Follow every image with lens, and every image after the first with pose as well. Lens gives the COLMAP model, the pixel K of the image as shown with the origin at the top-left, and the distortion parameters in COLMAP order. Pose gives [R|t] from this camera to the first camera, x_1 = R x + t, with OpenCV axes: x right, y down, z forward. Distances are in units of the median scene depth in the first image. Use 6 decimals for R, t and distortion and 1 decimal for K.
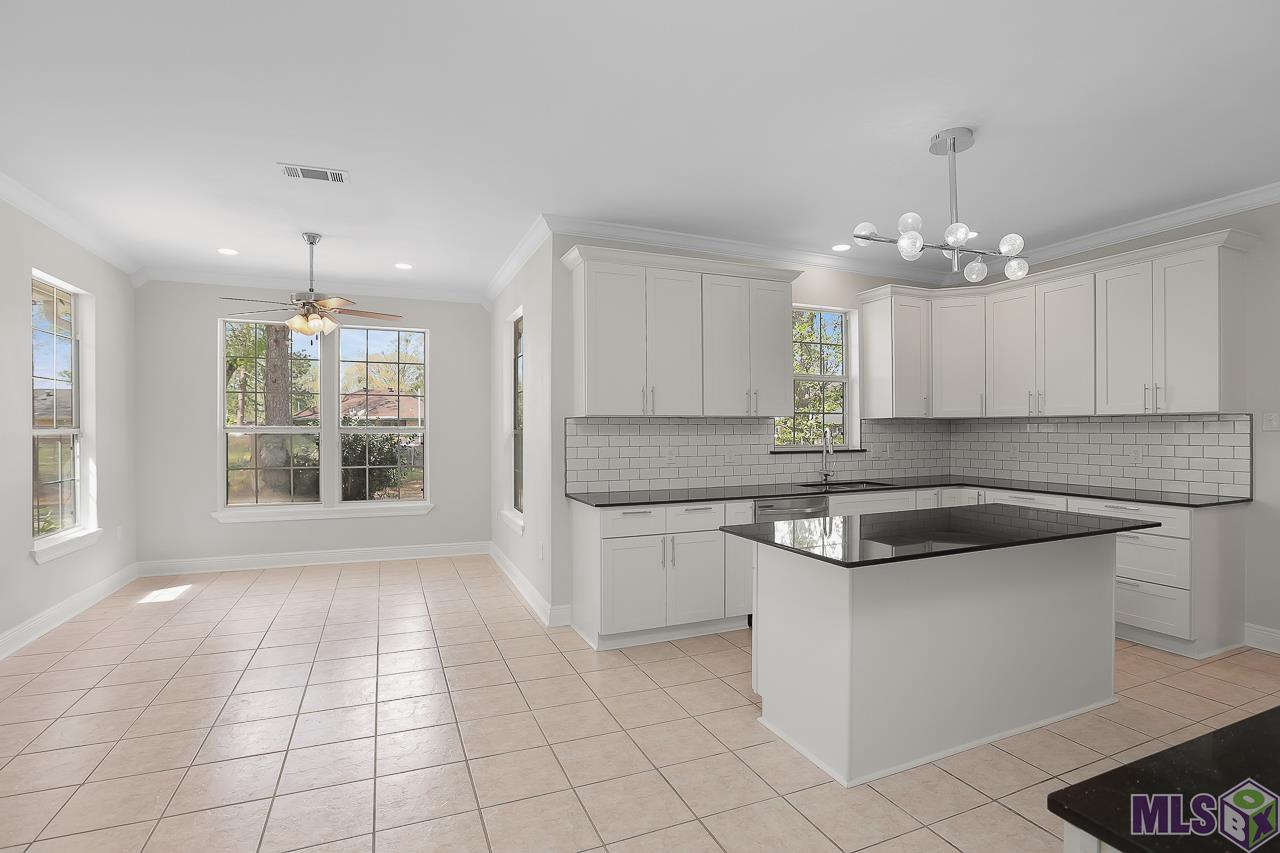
lens RADIAL K [[599.1, 0, 636.4], [0, 599.1, 445.4], [0, 0, 1]] dist [-0.054929, 0.027046]
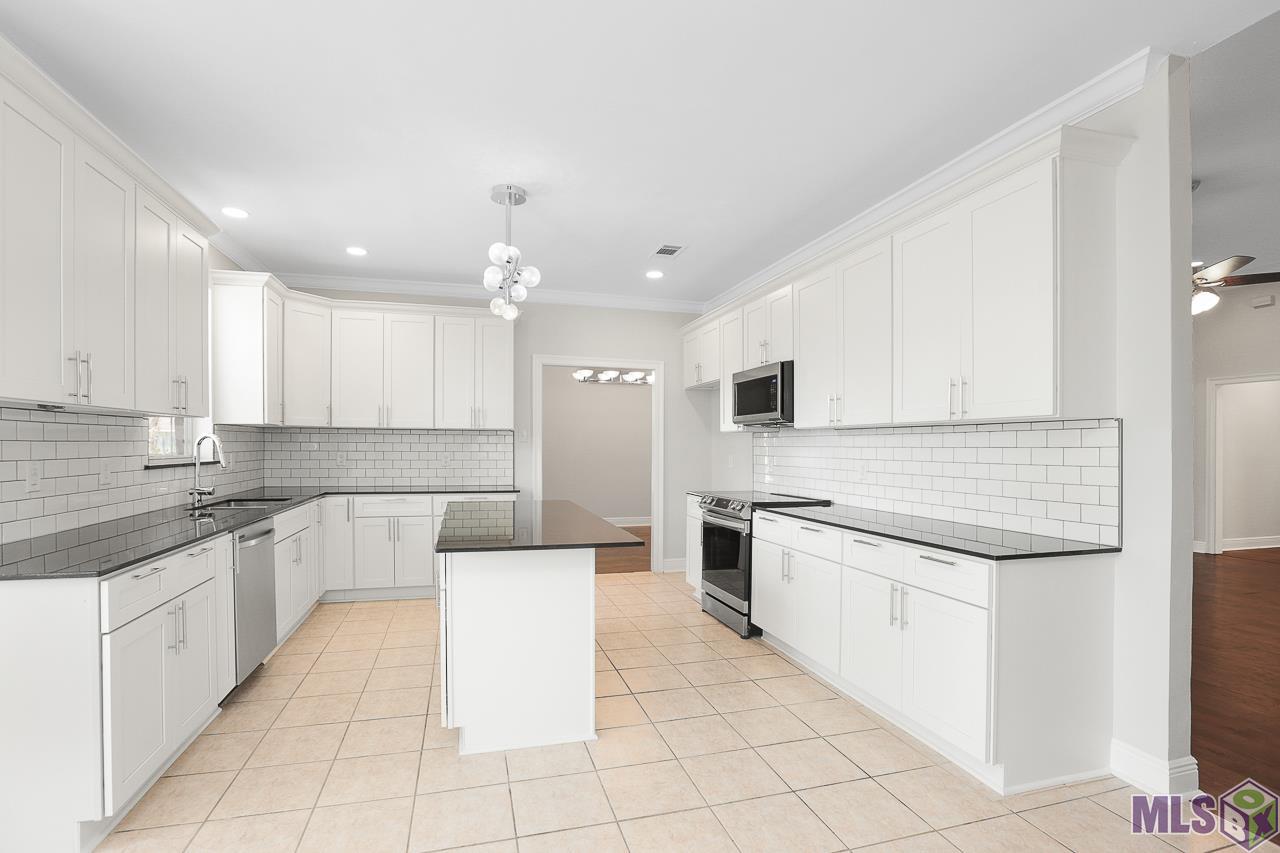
lens RADIAL K [[599.1, 0, 636.4], [0, 599.1, 445.4], [0, 0, 1]] dist [-0.054929, 0.027046]
pose [[0.153121, 0.003766, 0.988200, -0.409325], [0.017089, 0.999833, -0.006458, 0.000525], [-0.988060, 0.017876, 0.153031, 0.375845]]
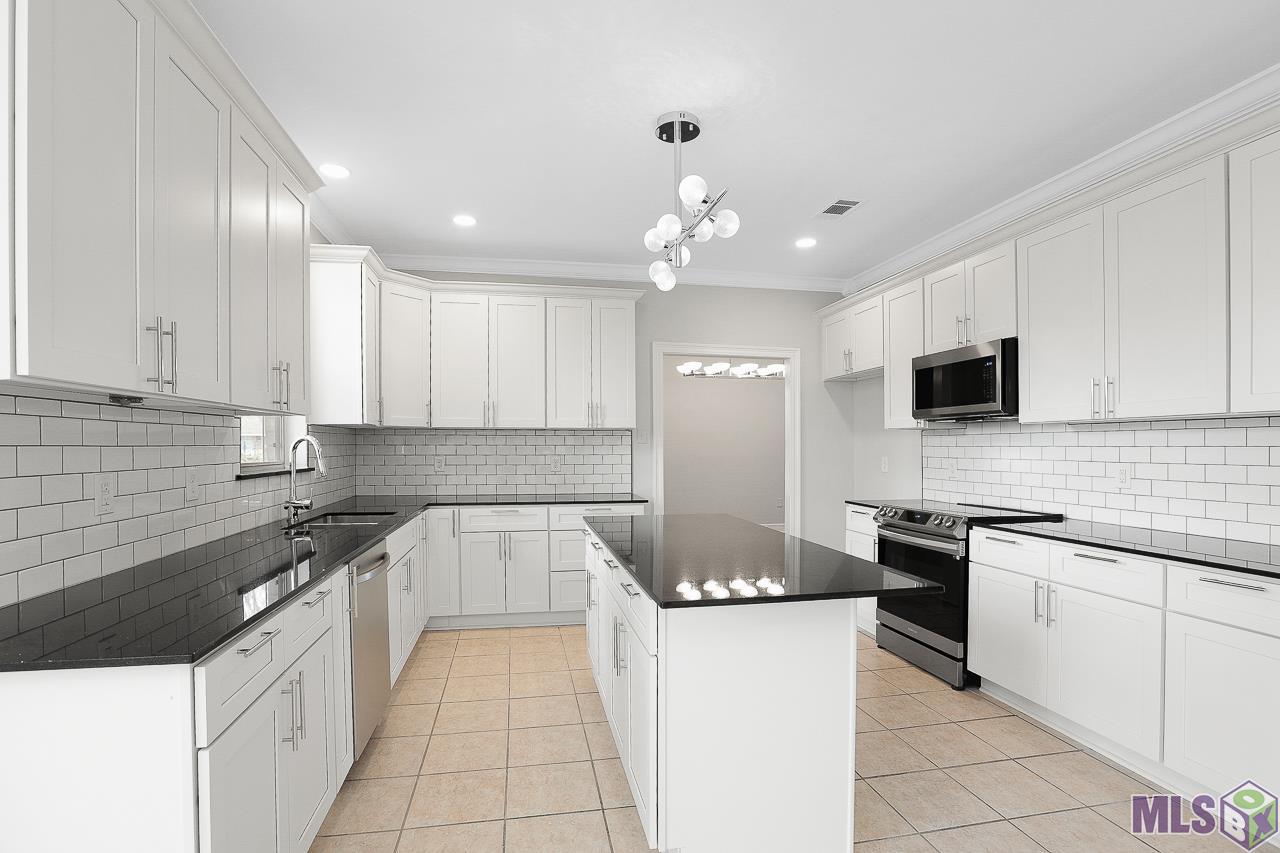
lens RADIAL K [[599.1, 0, 636.4], [0, 599.1, 445.4], [0, 0, 1]] dist [-0.054929, 0.027046]
pose [[0.232721, 0.004188, 0.972535, -0.252829], [0.023244, 0.999681, -0.009867, -0.004879], [-0.972266, 0.024901, 0.232549, 0.579649]]
